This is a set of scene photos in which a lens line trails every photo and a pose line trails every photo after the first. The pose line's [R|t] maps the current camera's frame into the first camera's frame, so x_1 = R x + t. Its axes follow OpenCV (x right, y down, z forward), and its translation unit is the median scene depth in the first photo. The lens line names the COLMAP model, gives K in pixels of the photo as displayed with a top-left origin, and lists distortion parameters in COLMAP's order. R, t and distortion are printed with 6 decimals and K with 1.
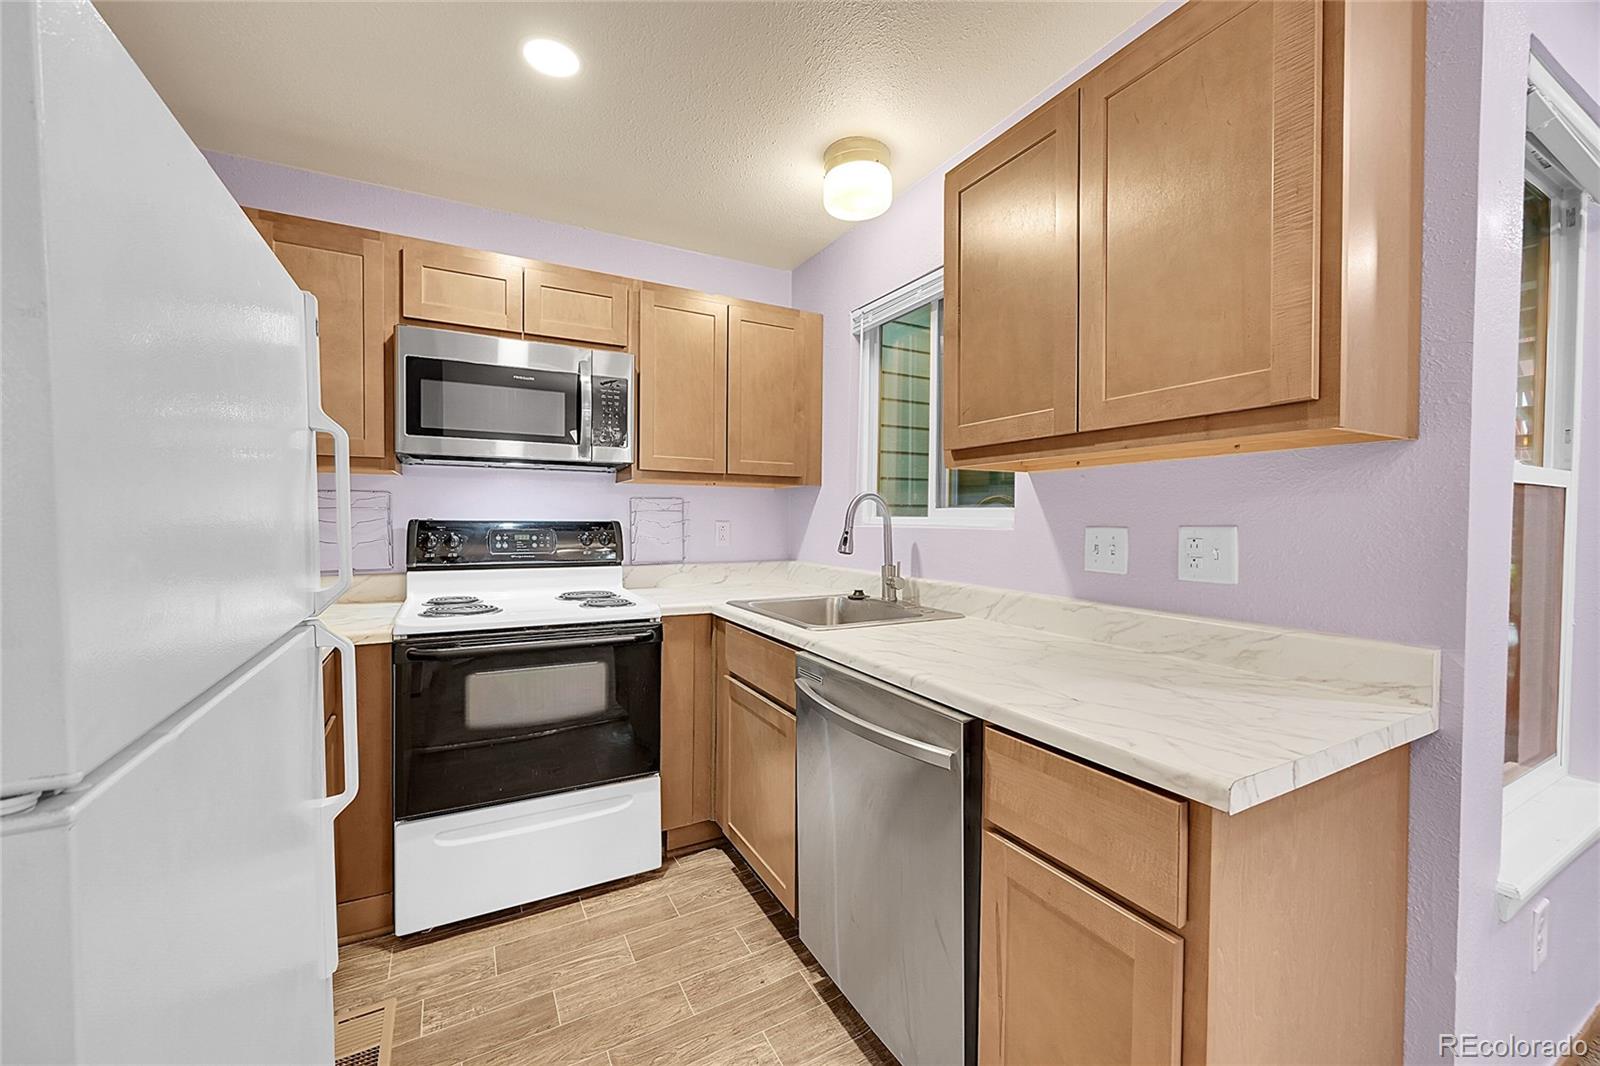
lens RADIAL K [[629.5, 0, 800.0], [0, 629.5, 530.4], [0, 0, 1]] dist [-0.002056, 0.000252]
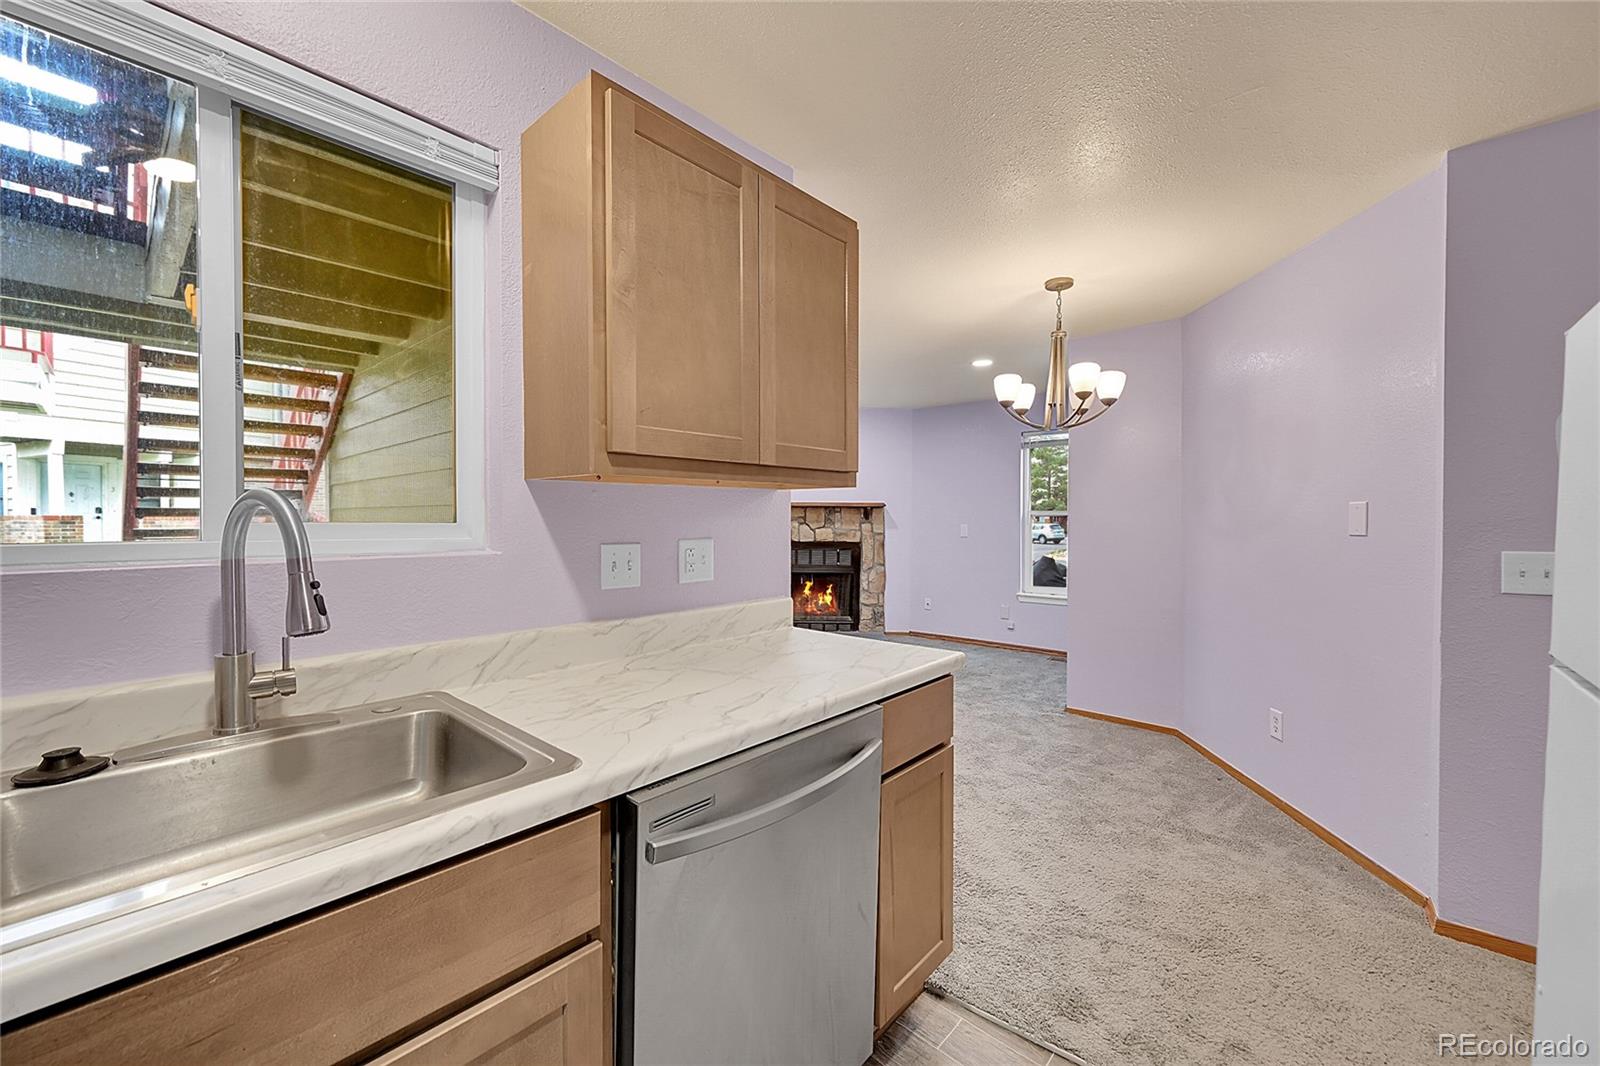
lens RADIAL K [[629.5, 0, 800.0], [0, 629.5, 530.4], [0, 0, 1]] dist [-0.002056, 0.000252]
pose [[-0.340068, -0.025369, 0.940059, -0.463421], [0.014503, 0.999376, 0.032216, -0.044755], [-0.940289, 0.024590, -0.339488, 0.874337]]
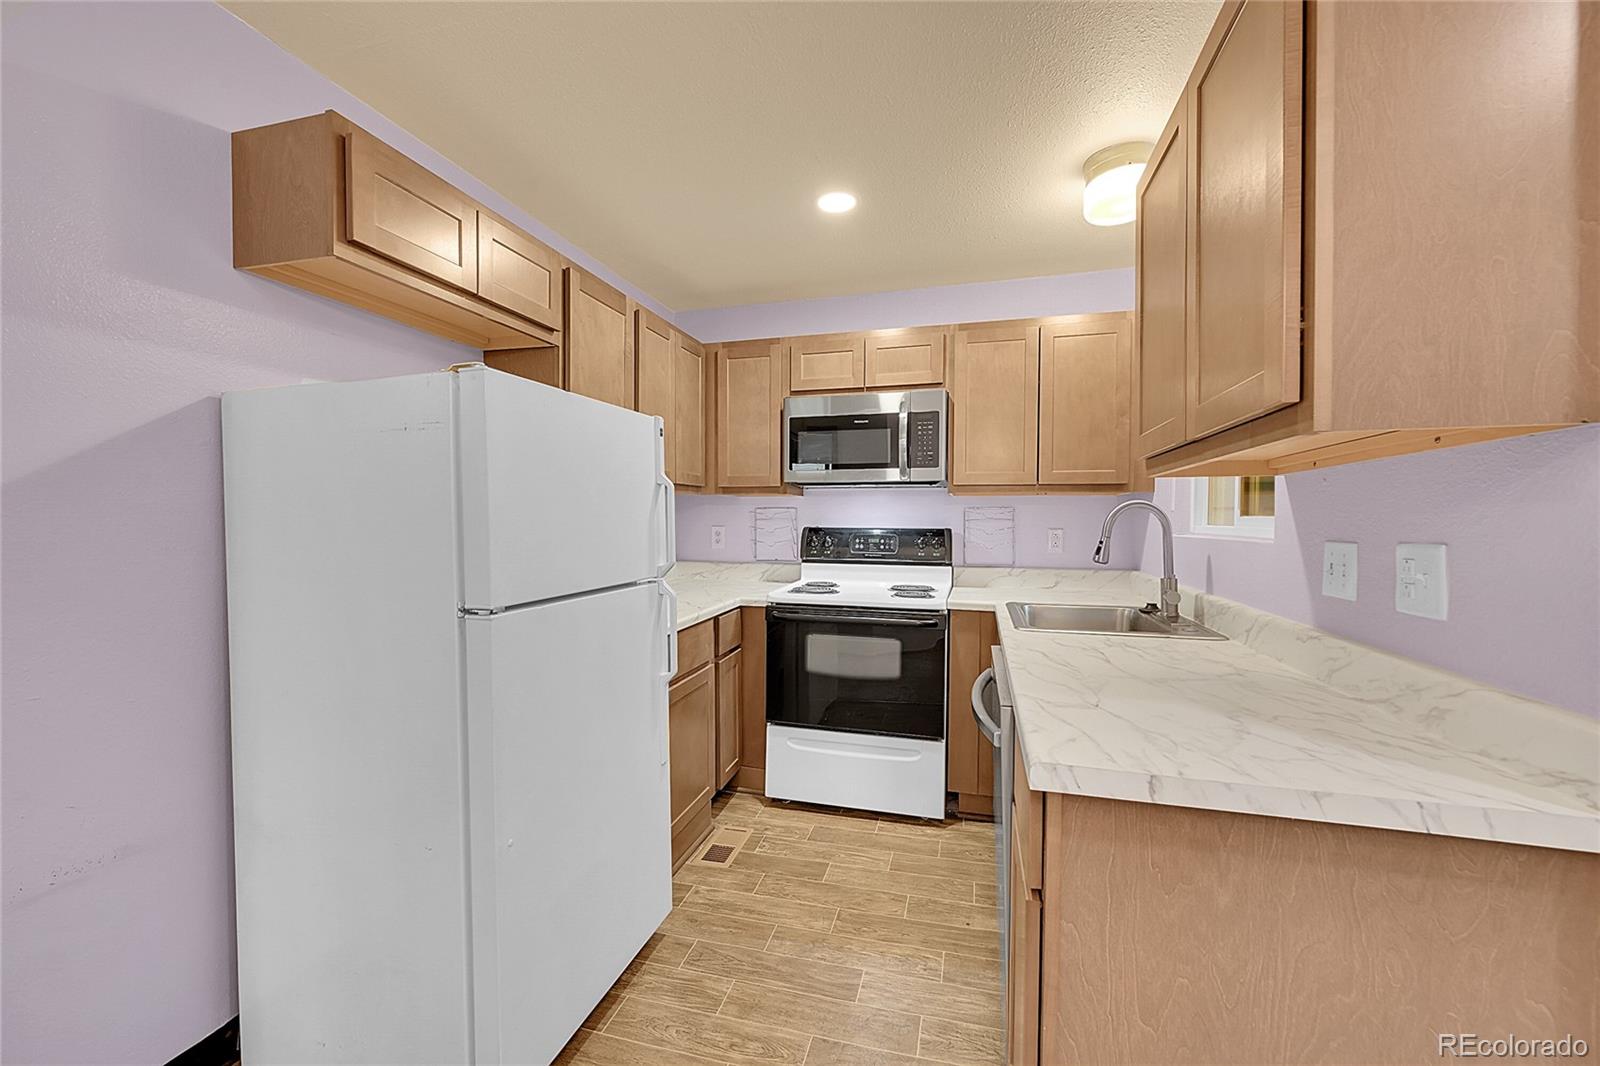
lens RADIAL K [[629.5, 0, 800.0], [0, 629.5, 530.4], [0, 0, 1]] dist [-0.002056, 0.000252]
pose [[0.716529, 0.008869, -0.697501, 0.450359], [-0.013252, 0.999912, -0.000900, -0.008404], [0.697431, 0.009888, 0.716584, -0.054330]]
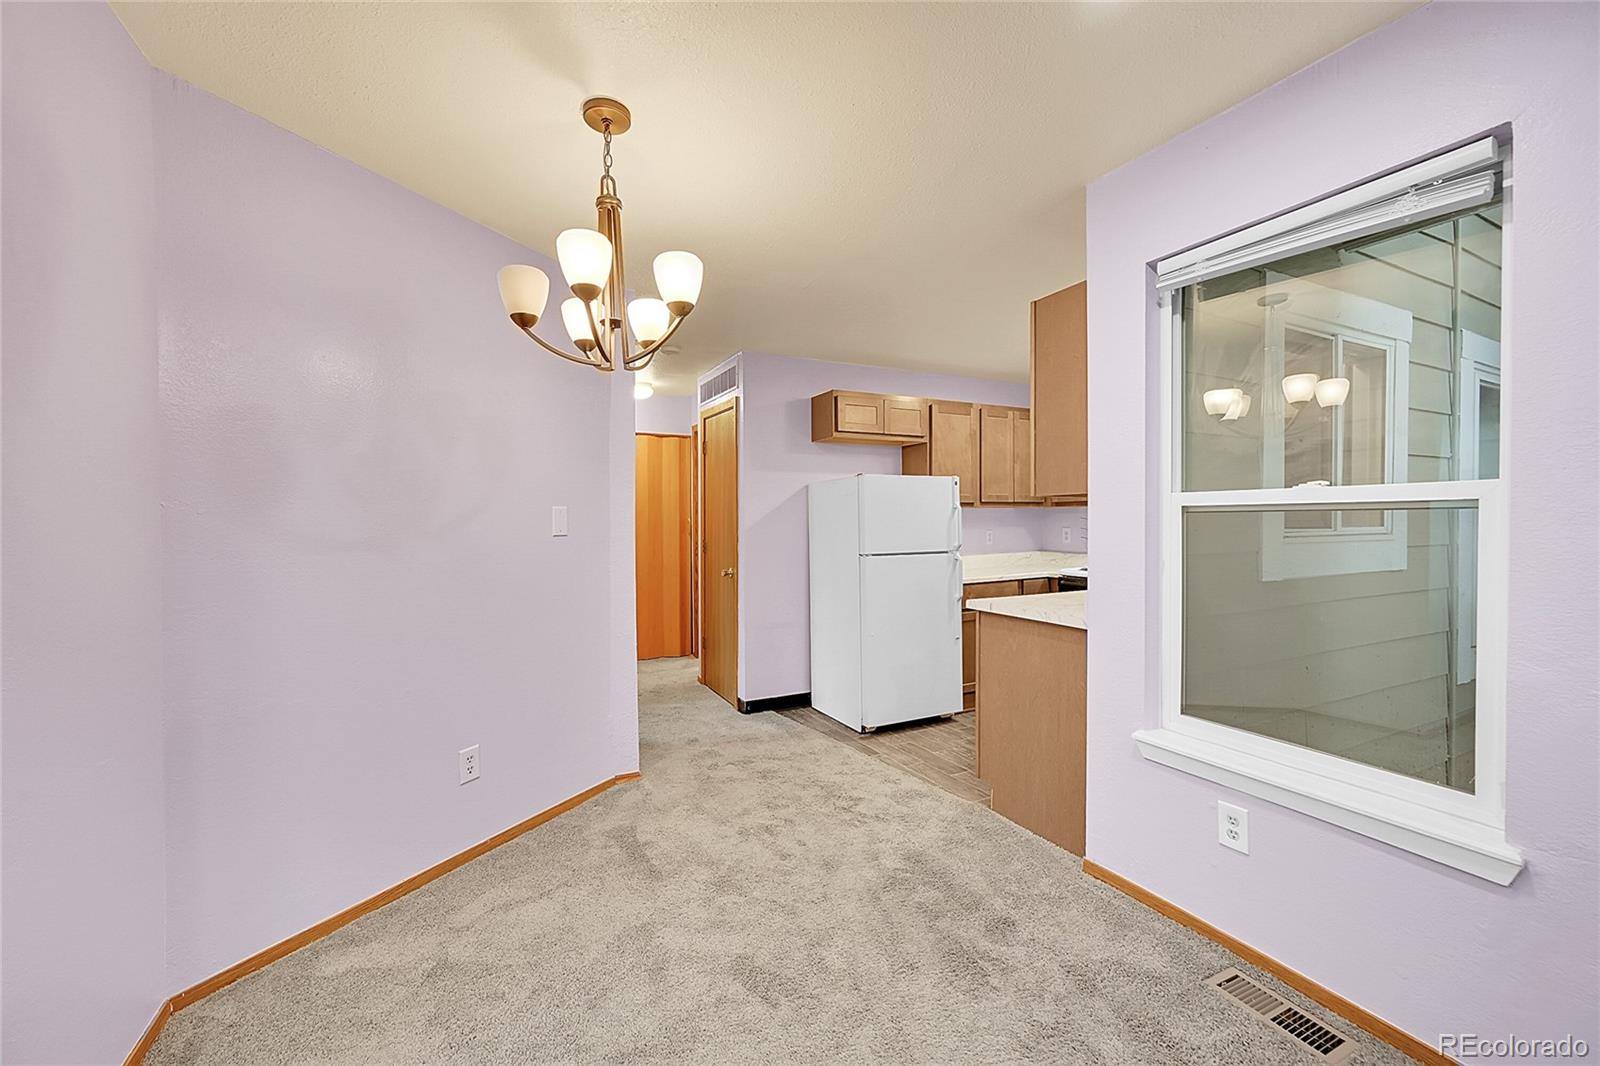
lens RADIAL K [[629.5, 0, 800.0], [0, 629.5, 530.4], [0, 0, 1]] dist [-0.002056, 0.000252]
pose [[-0.029322, 0.007659, -0.999541, 1.703078], [-0.016541, 0.999830, 0.008147, -0.011156], [0.999433, 0.016772, -0.029191, 0.037019]]
